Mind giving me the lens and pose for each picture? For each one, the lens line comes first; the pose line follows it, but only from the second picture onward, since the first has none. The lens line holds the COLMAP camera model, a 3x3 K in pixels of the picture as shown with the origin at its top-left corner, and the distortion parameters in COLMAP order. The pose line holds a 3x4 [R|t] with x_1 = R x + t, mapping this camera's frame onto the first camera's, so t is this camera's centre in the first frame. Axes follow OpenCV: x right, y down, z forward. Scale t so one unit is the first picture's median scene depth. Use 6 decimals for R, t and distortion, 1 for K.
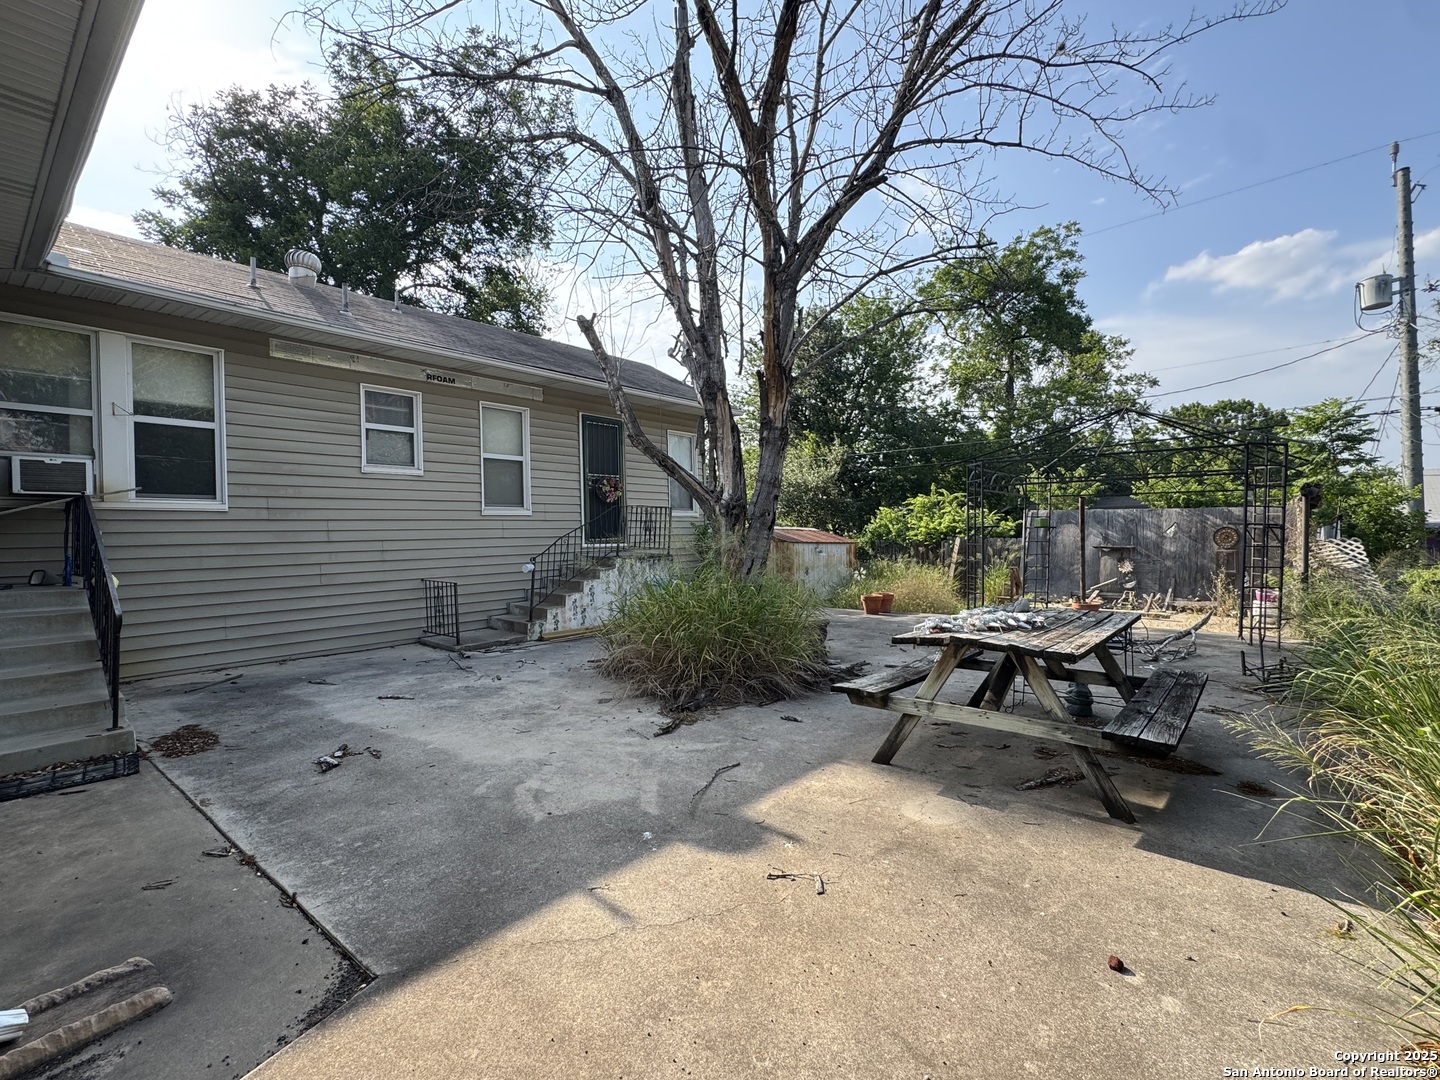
lens RADIAL K [[681.0, 0, 720.0], [0, 681.0, 540.0], [0, 0, 1]] dist [-0.000844, -0.000076]
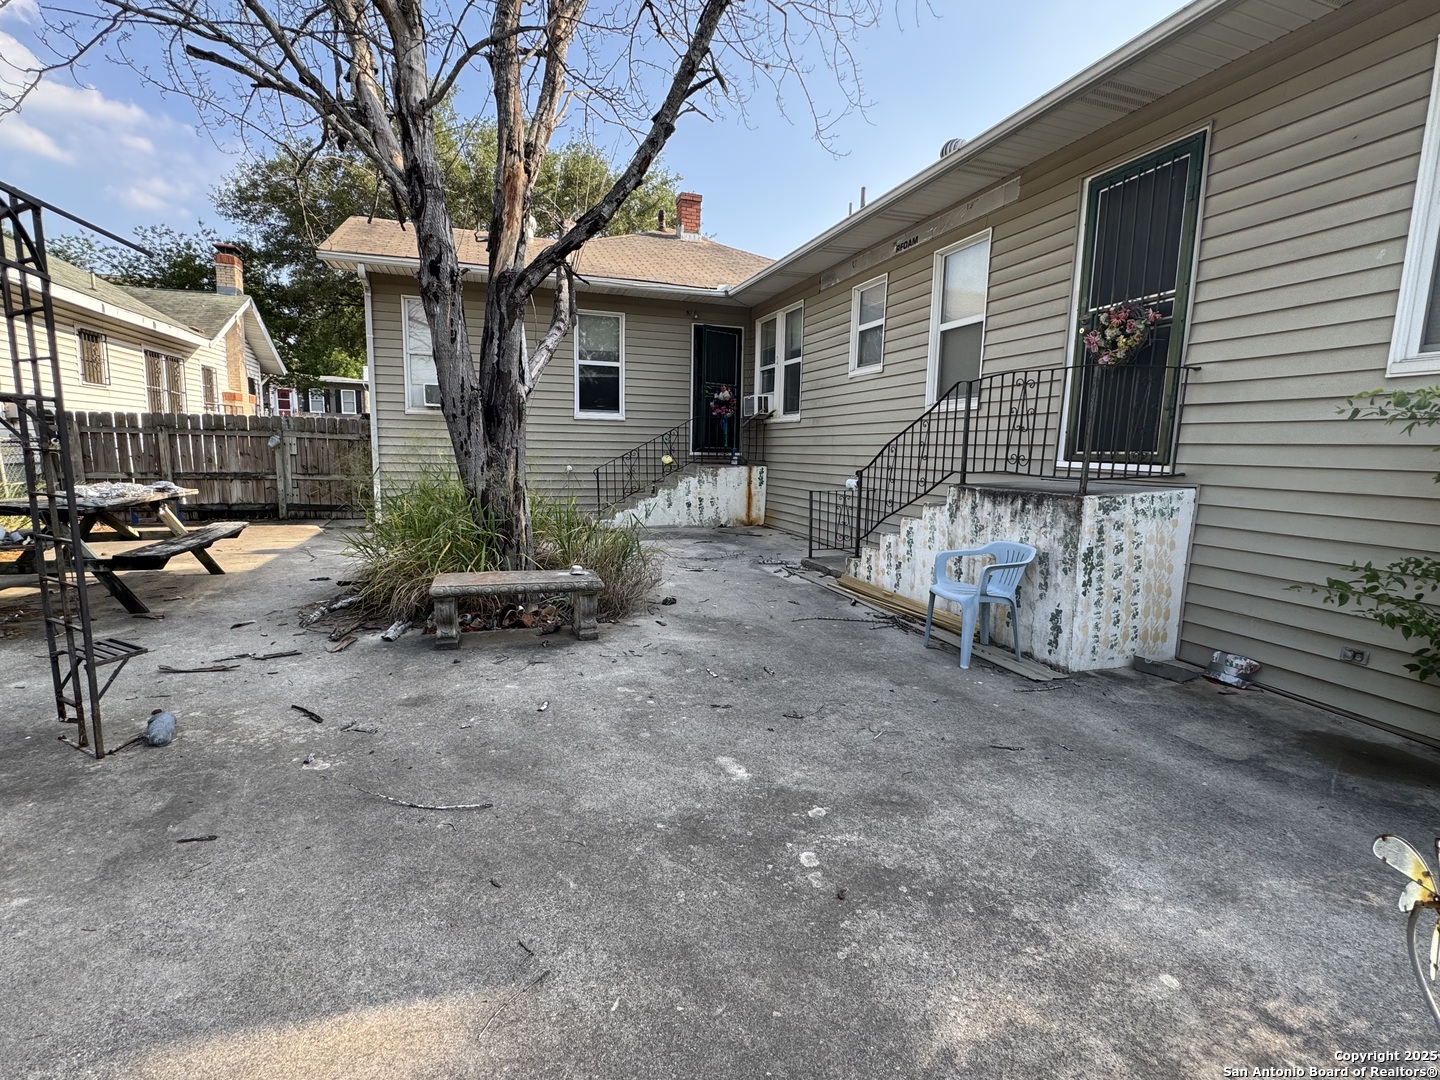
lens RADIAL K [[681.0, 0, 720.0], [0, 681.0, 540.0], [0, 0, 1]] dist [-0.000844, -0.000076]
pose [[-0.476153, 0.144823, -0.867355, 0.404576], [-0.003064, 0.986066, 0.166326, -0.019724], [0.879357, 0.081854, -0.469075, 1.148853]]
